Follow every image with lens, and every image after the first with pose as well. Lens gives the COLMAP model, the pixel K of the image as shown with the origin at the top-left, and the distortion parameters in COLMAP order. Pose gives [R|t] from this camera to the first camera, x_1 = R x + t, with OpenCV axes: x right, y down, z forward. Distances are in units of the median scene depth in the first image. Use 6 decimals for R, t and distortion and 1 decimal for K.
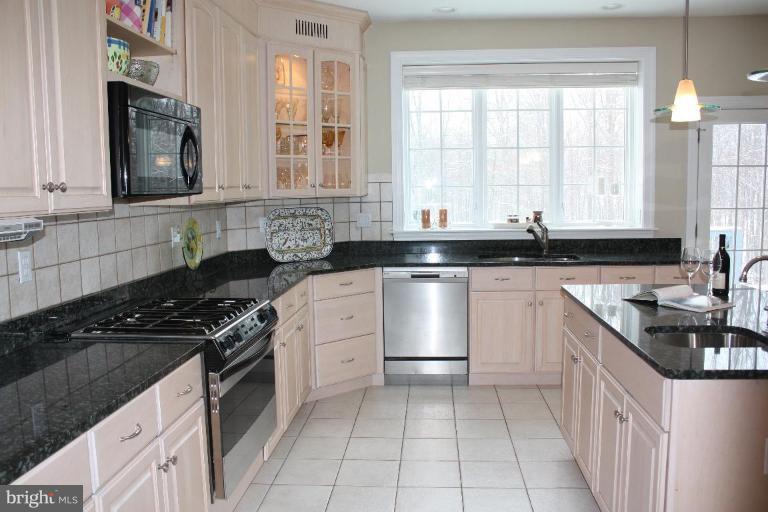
lens RADIAL K [[643.4, 0, 384.0], [0, 643.4, 256.0], [0, 0, 1]] dist [-0.172536, 0.172190]
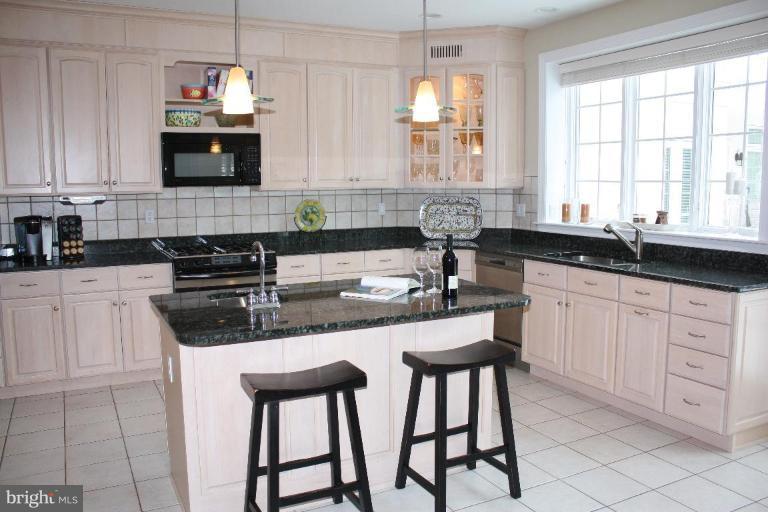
lens RADIAL K [[643.4, 0, 384.0], [0, 643.4, 256.0], [0, 0, 1]] dist [-0.172536, 0.172190]
pose [[0.520231, 0.113119, -0.846501, 0.827115], [-0.088204, 0.993005, 0.078489, -0.045565], [0.849459, 0.033833, 0.526570, 0.236909]]
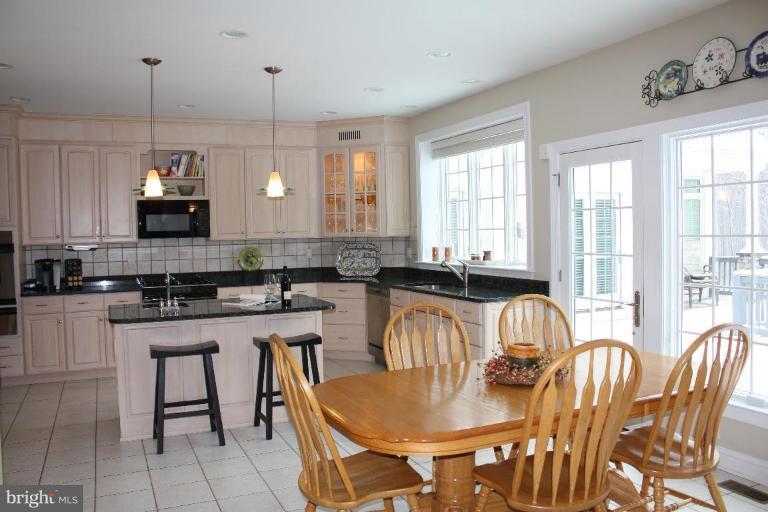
lens RADIAL K [[643.4, 0, 384.0], [0, 643.4, 256.0], [0, 0, 1]] dist [-0.172536, 0.172190]
pose [[0.477573, 0.042370, -0.877570, 1.282539], [-0.077120, 0.997003, 0.006168, -0.056791], [0.875201, 0.064733, 0.479409, 0.268973]]
